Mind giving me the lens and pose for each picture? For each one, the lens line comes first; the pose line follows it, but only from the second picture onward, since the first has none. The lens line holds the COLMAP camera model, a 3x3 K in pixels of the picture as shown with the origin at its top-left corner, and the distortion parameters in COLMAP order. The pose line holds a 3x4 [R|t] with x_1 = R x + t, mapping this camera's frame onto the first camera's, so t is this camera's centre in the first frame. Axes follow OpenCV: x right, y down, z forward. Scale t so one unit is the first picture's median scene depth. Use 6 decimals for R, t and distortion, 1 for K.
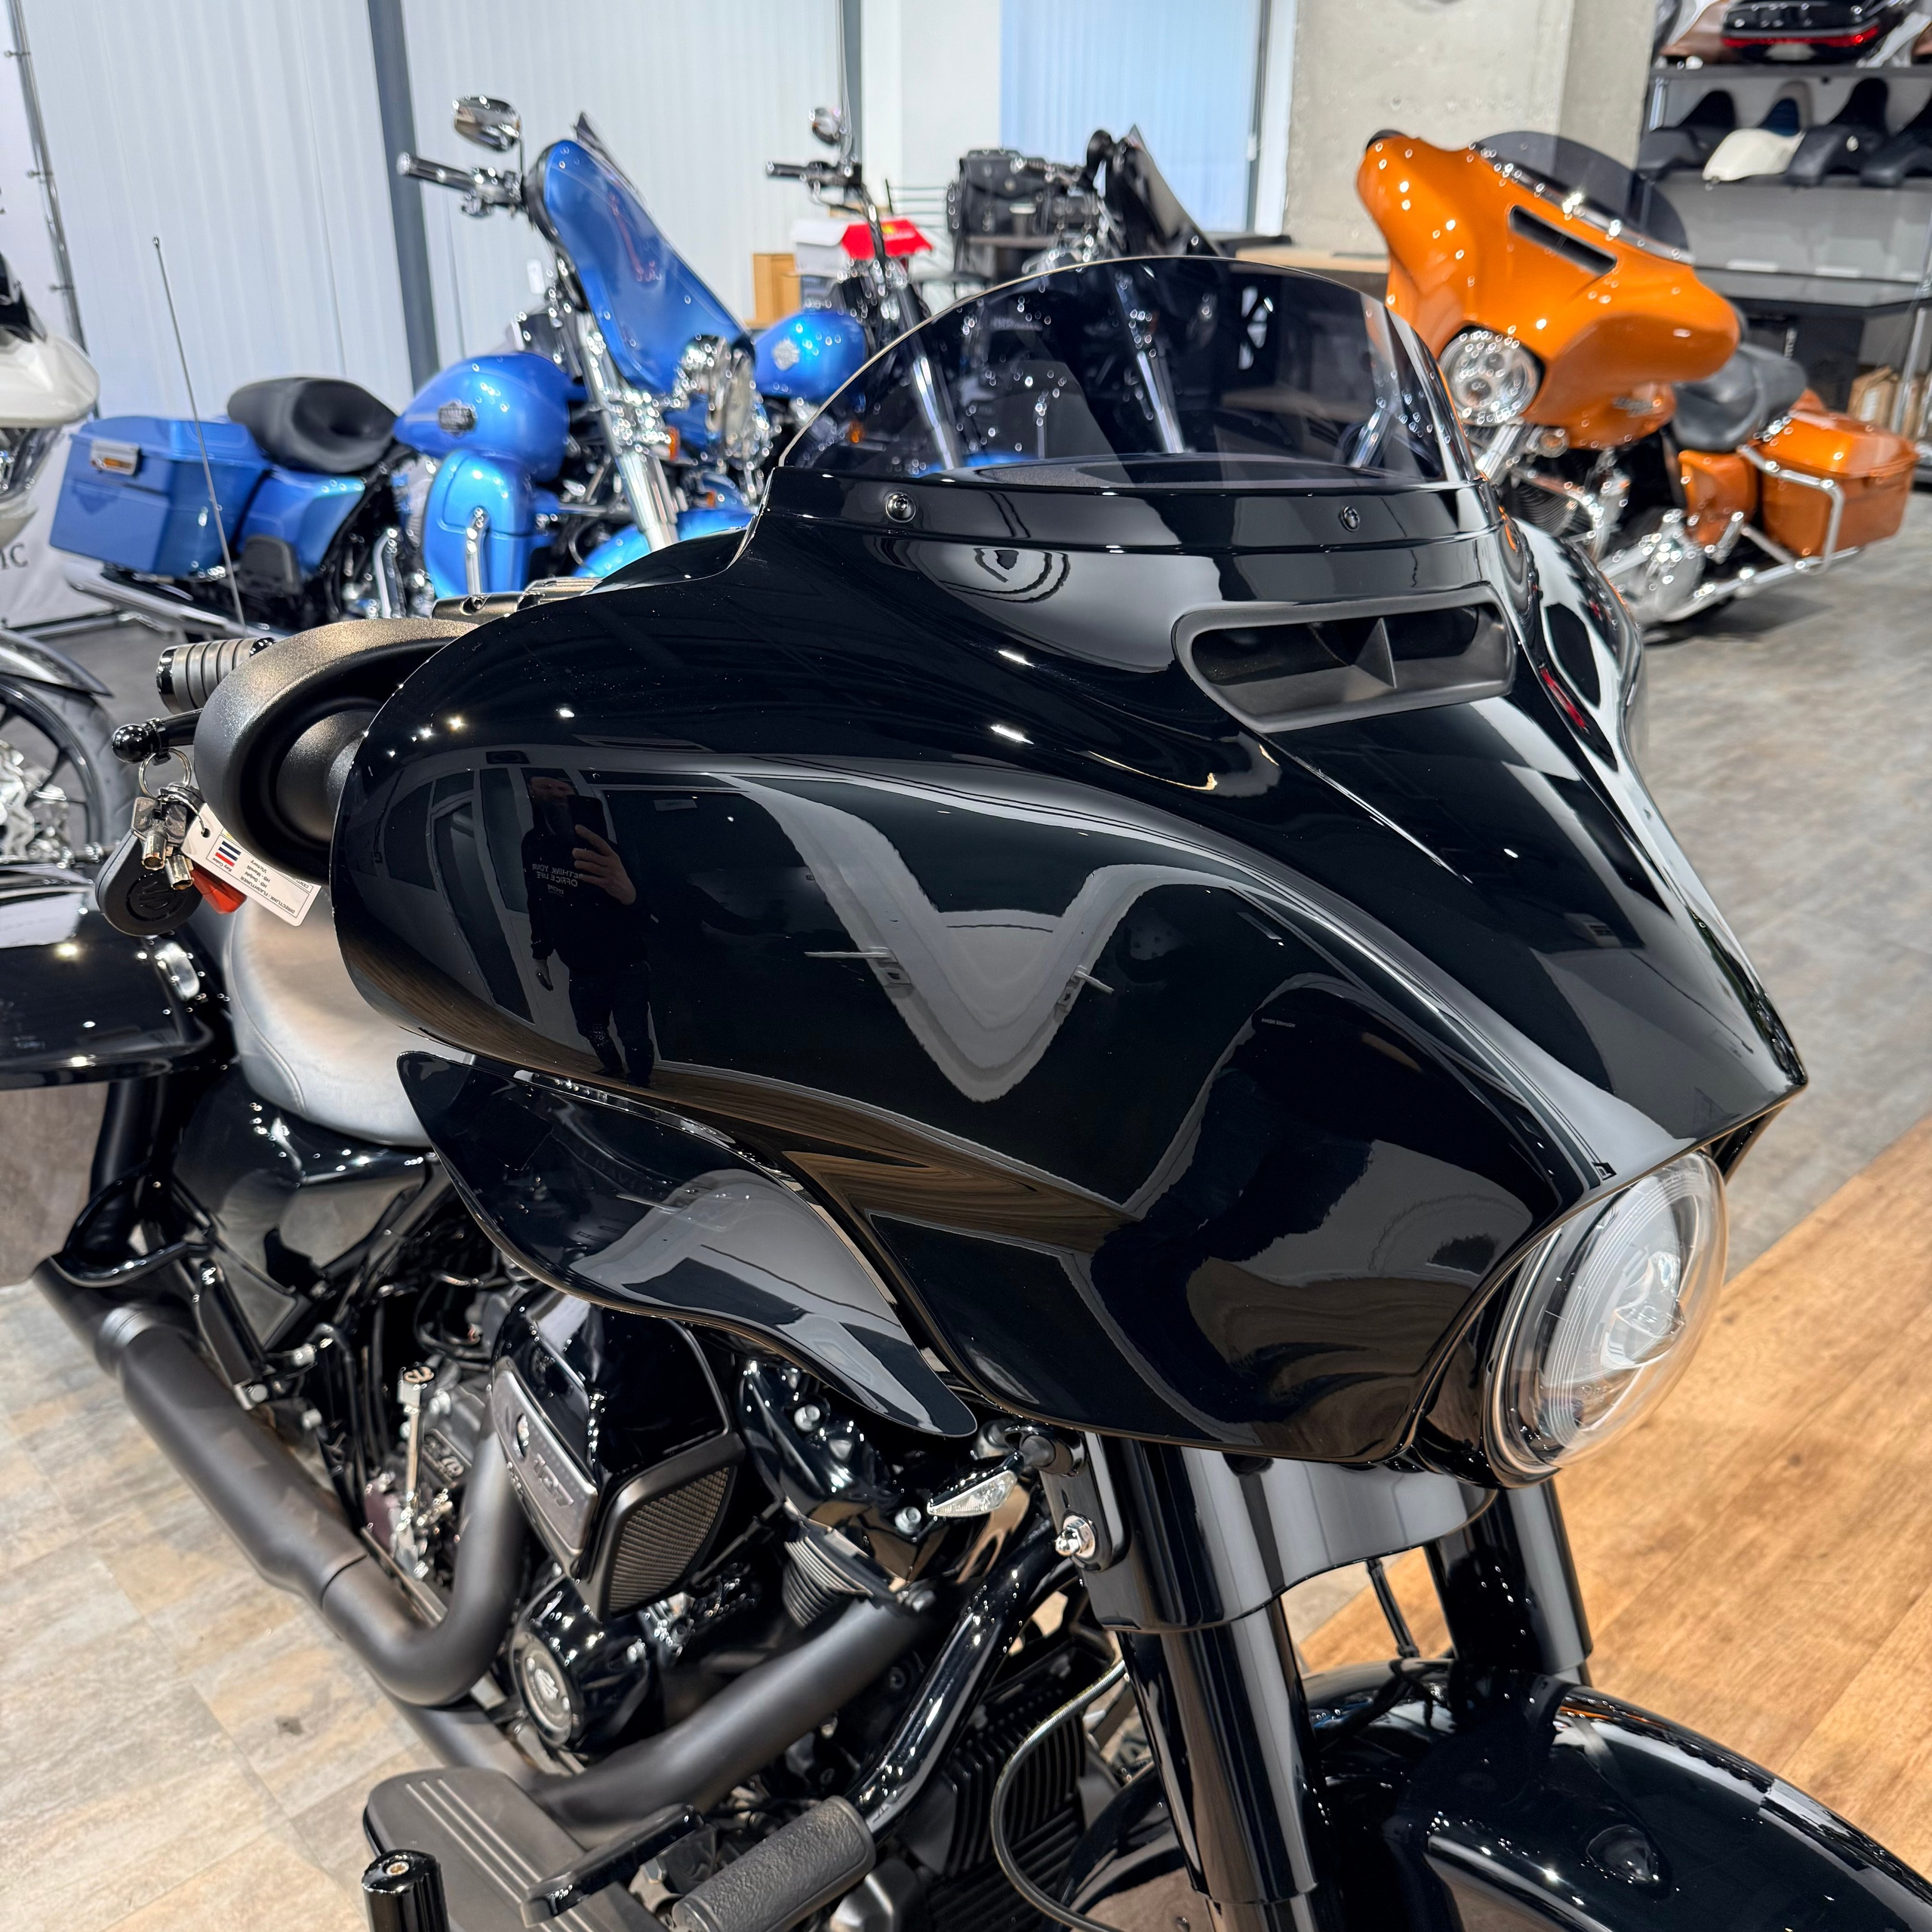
lens RADIAL K [[1840.8, 0, 961.5], [0, 1840.8, 969.2], [0, 0, 1]] dist [0.004050, -0.026215]
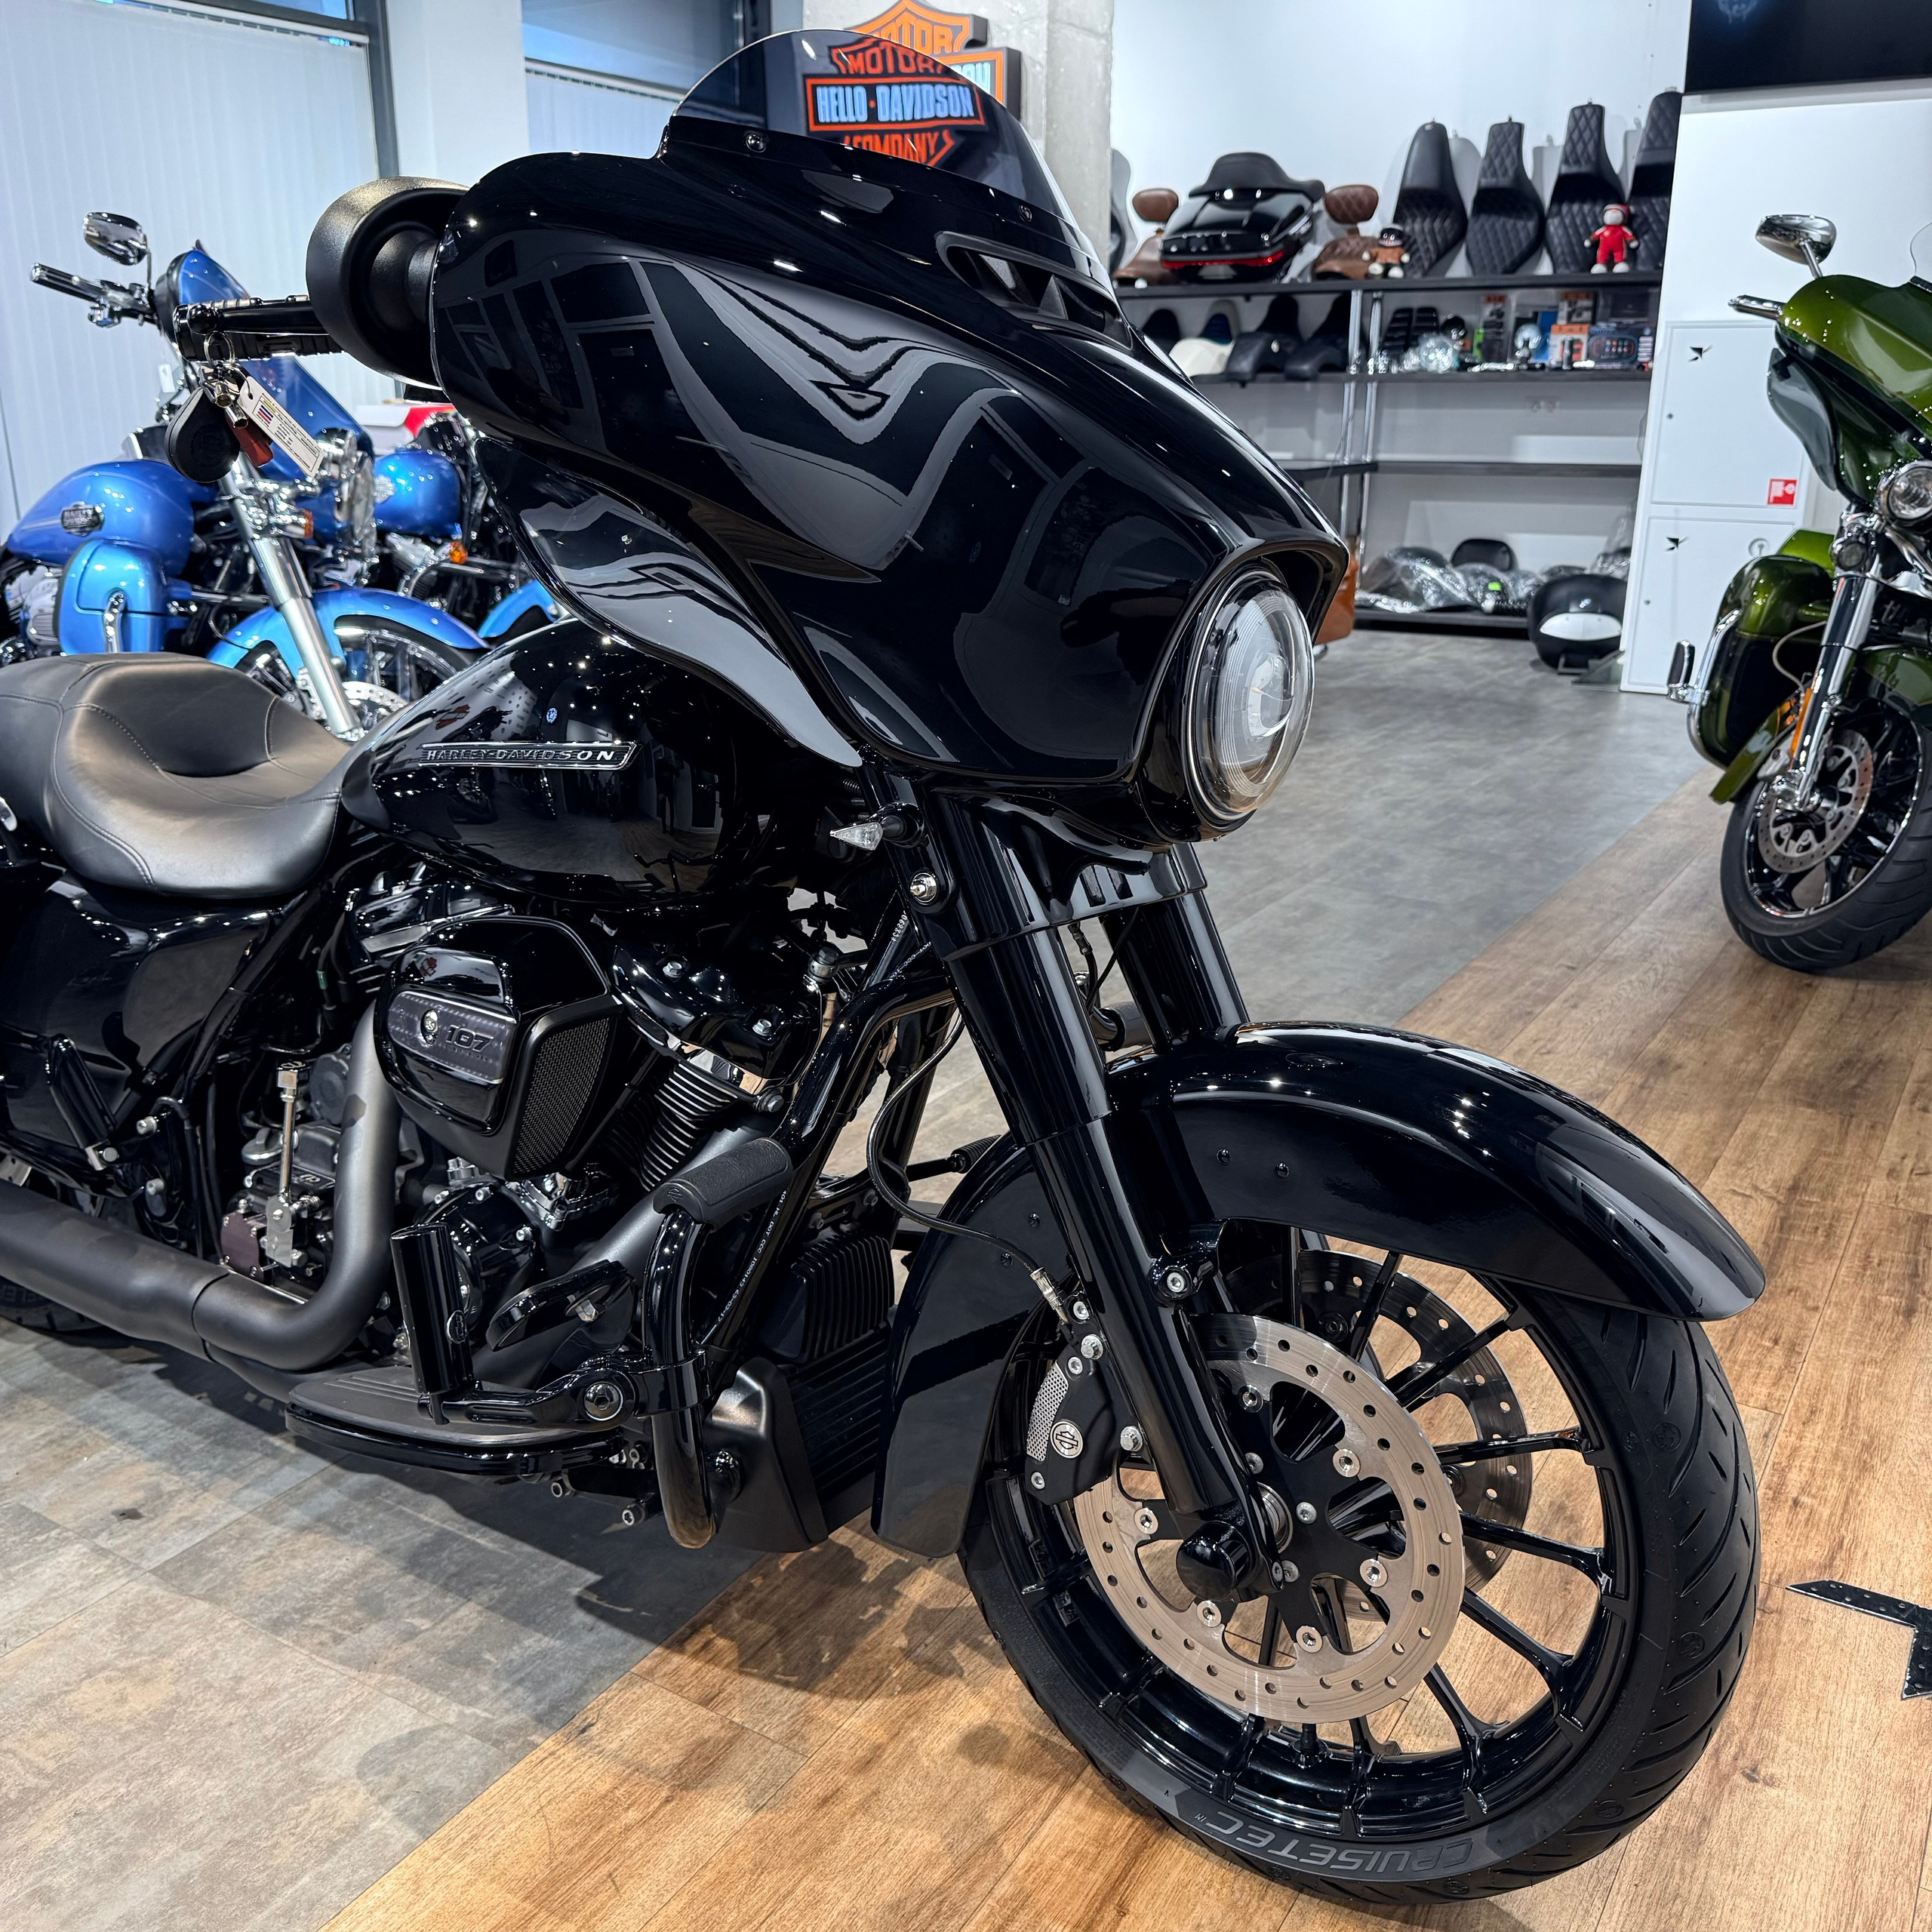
lens RADIAL K [[1824.8, 0, 959.5], [0, 1824.8, 970.4], [0, 0, 1]] dist [0.016144, -0.038671]
pose [[0.967418, -0.077751, 0.240952, -0.054979], [0.108039, 0.987457, -0.115138, 0.116488], [-0.228977, 0.137419, 0.963683, -0.075617]]
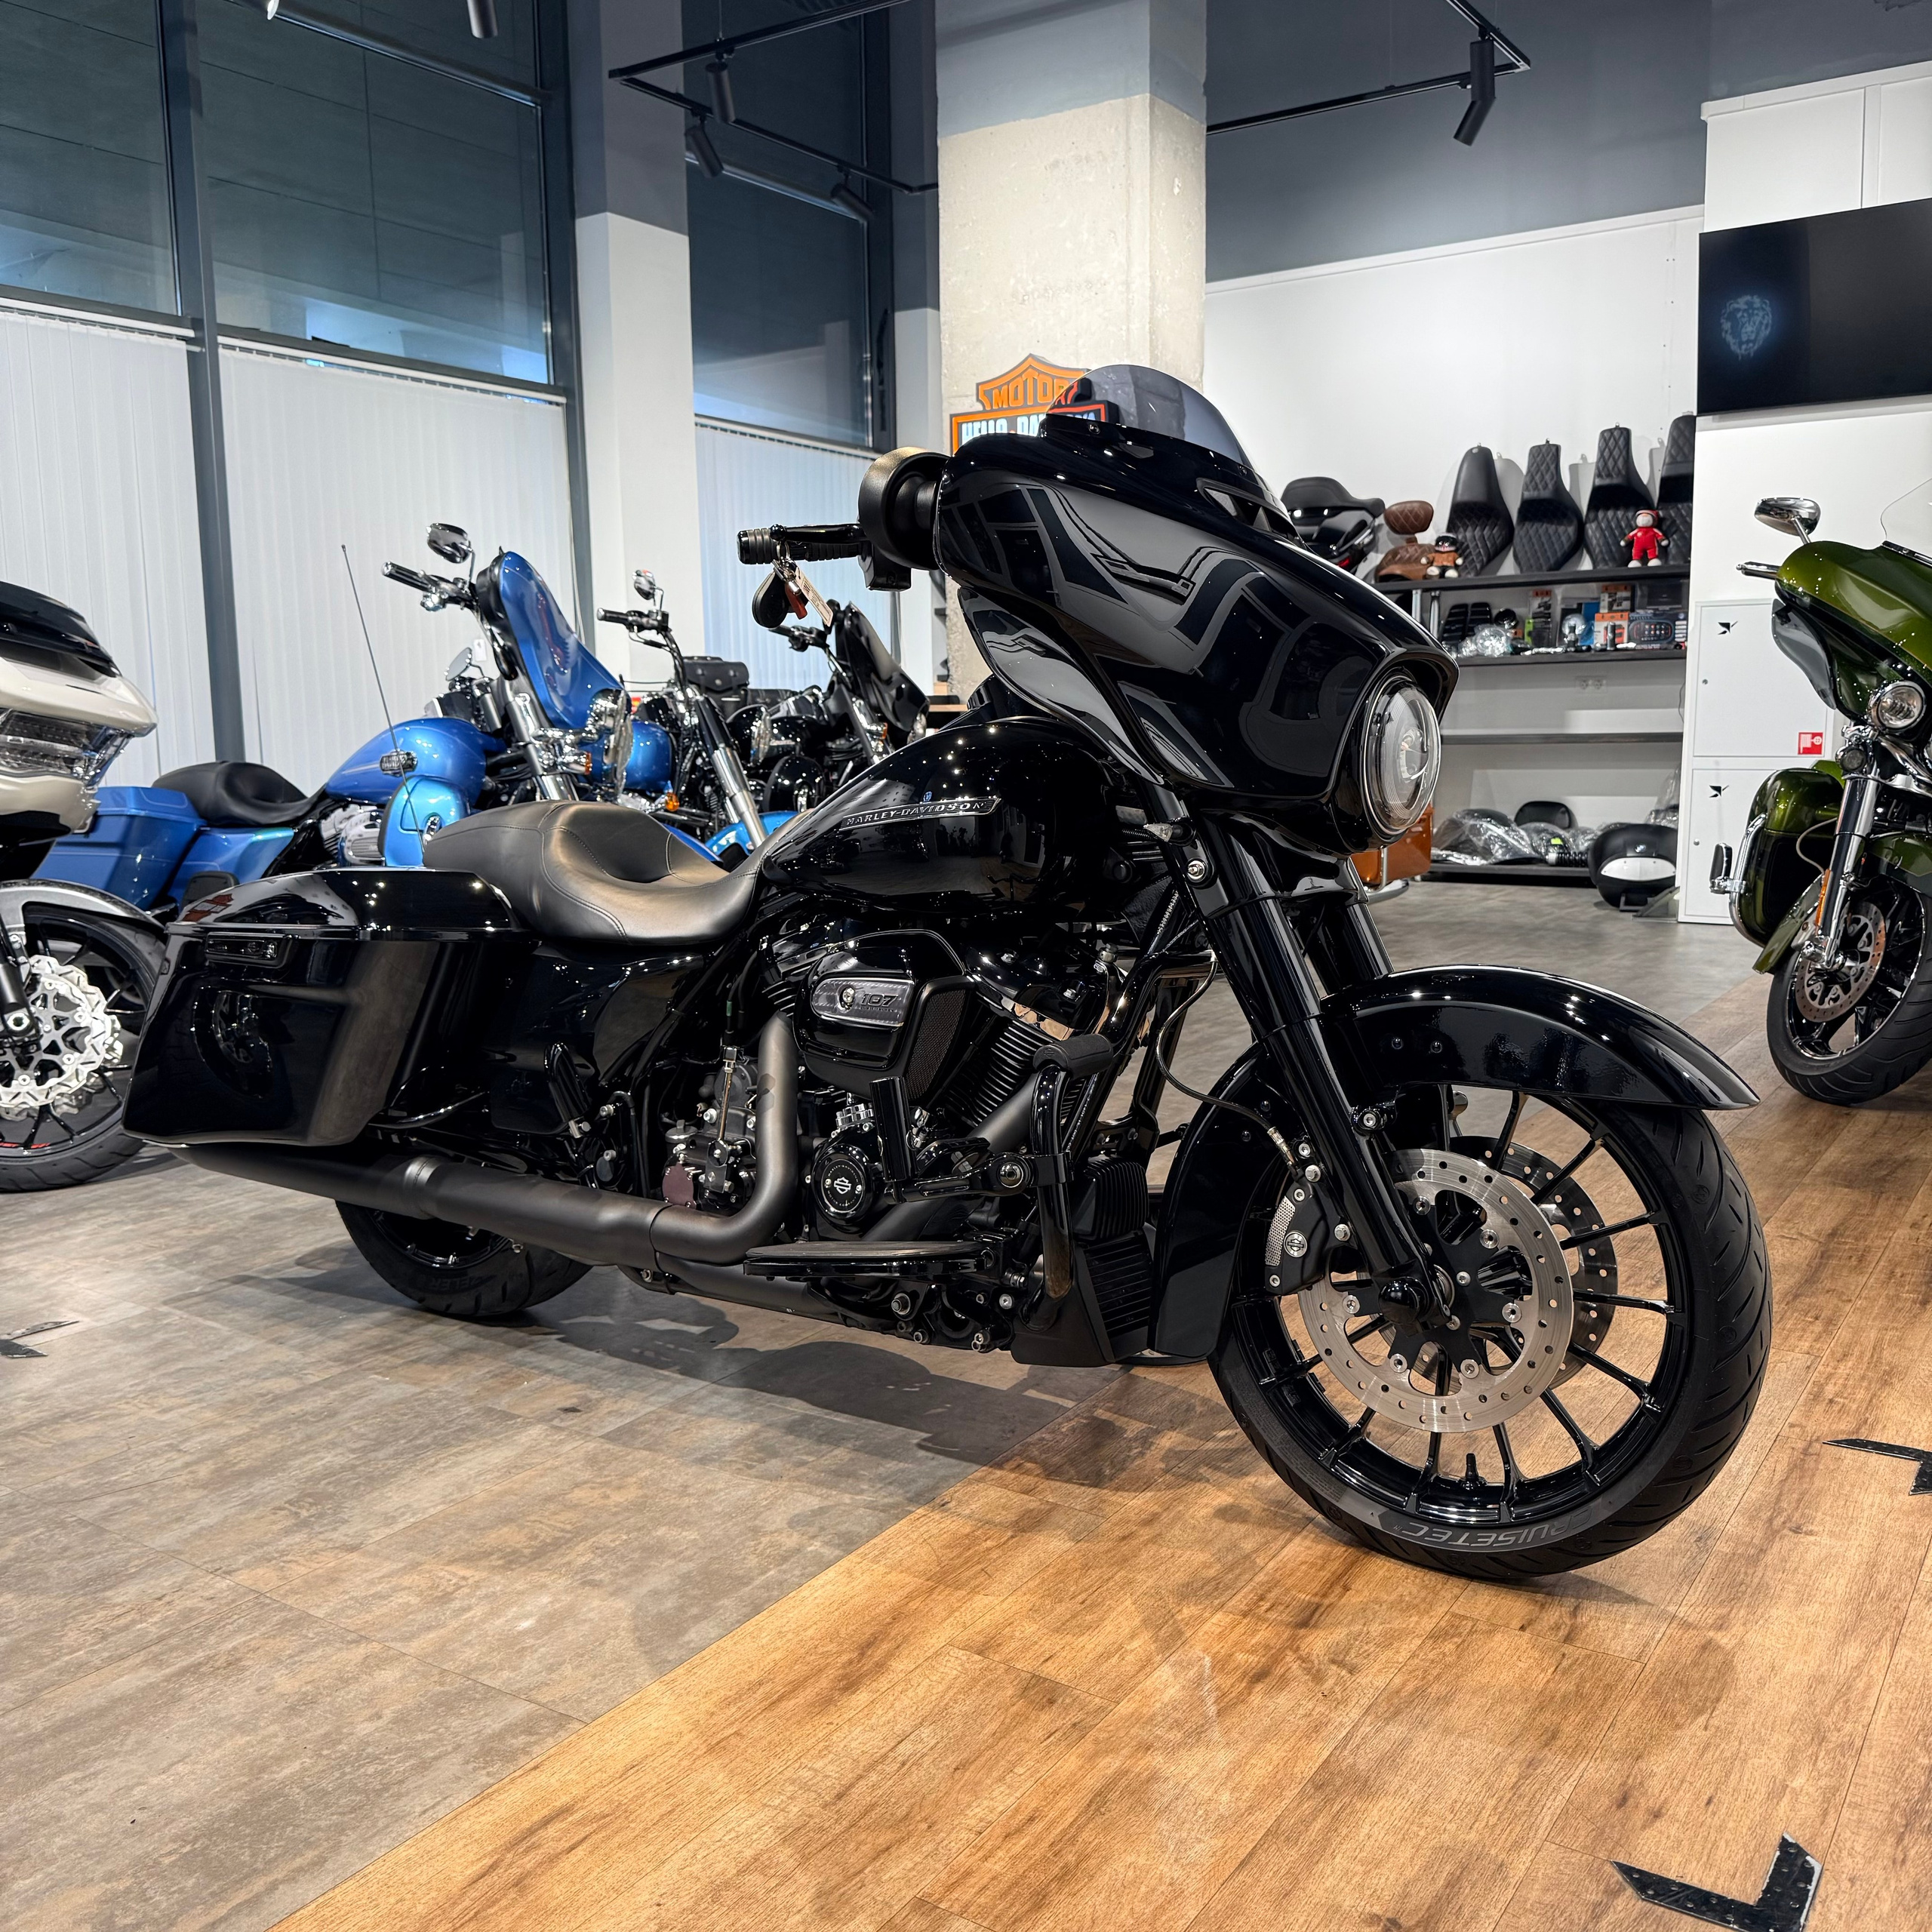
lens RADIAL K [[1786.9, 0, 966.6], [0, 1786.9, 970.3], [0, 0, 1]] dist [0.158131, -0.339482]
pose [[0.975260, -0.048870, 0.215592, -0.149465], [0.109620, 0.953817, -0.279672, 0.218582], [-0.191967, 0.296386, 0.935577, -0.208094]]
